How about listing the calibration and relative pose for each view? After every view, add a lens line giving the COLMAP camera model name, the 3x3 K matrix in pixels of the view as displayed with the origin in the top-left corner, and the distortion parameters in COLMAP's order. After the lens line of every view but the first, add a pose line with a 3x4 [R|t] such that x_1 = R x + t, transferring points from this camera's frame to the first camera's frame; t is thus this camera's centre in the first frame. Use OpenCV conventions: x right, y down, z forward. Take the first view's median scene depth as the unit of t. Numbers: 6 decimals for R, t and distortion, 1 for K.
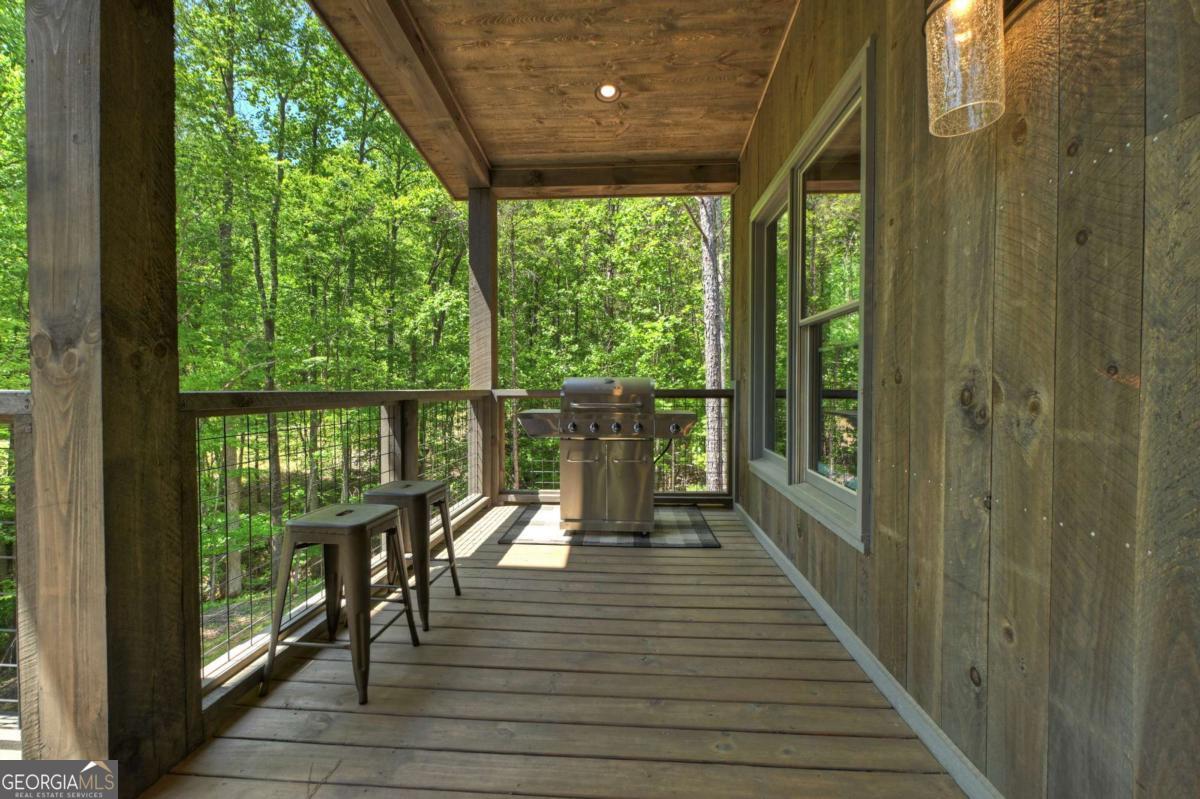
lens RADIAL K [[470.1, 0, 605.5], [0, 470.1, 394.5], [0, 0, 1]] dist [-0.018482, 0.000551]
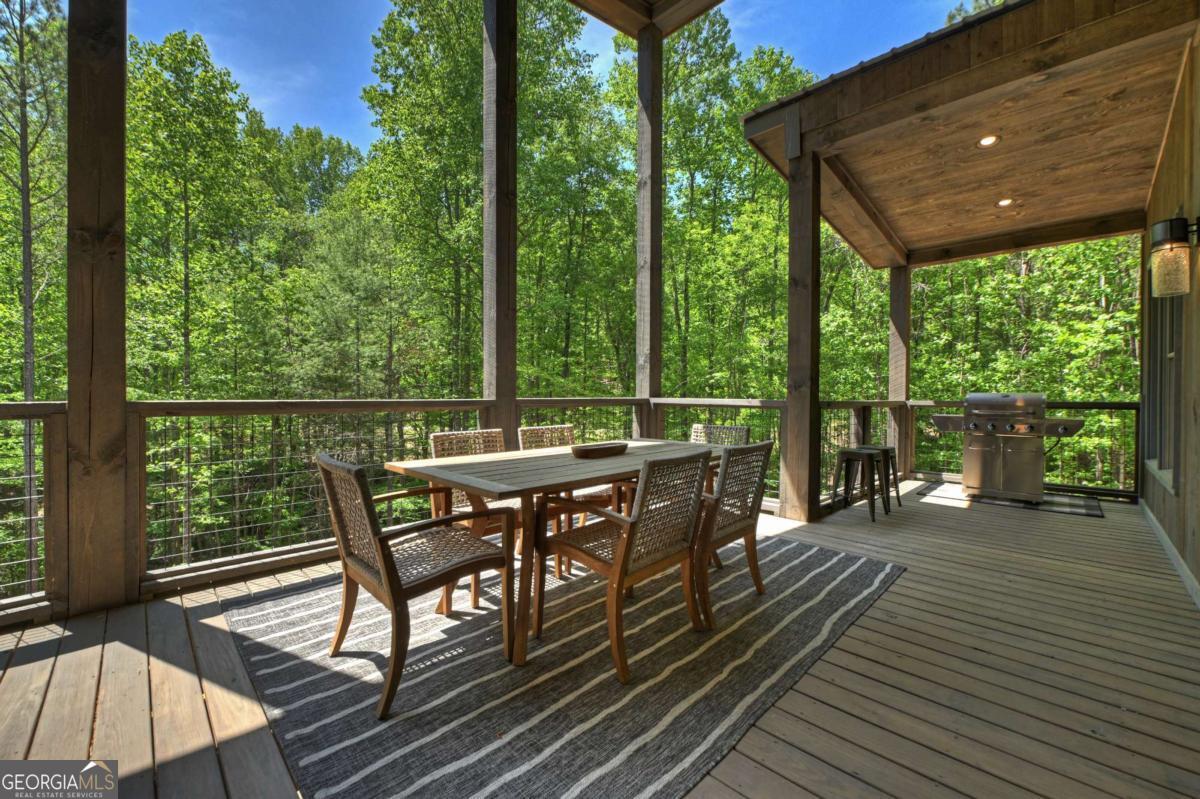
lens RADIAL K [[470.1, 0, 612.7], [0, 470.1, 406.2], [0, 0, 1]] dist [-0.018482, 0.000551]
pose [[0.748365, 0.013382, -0.663153, 0.011381], [-0.011837, 0.999907, 0.006819, 0.001964], [0.663182, 0.002747, 0.748453, -0.193418]]
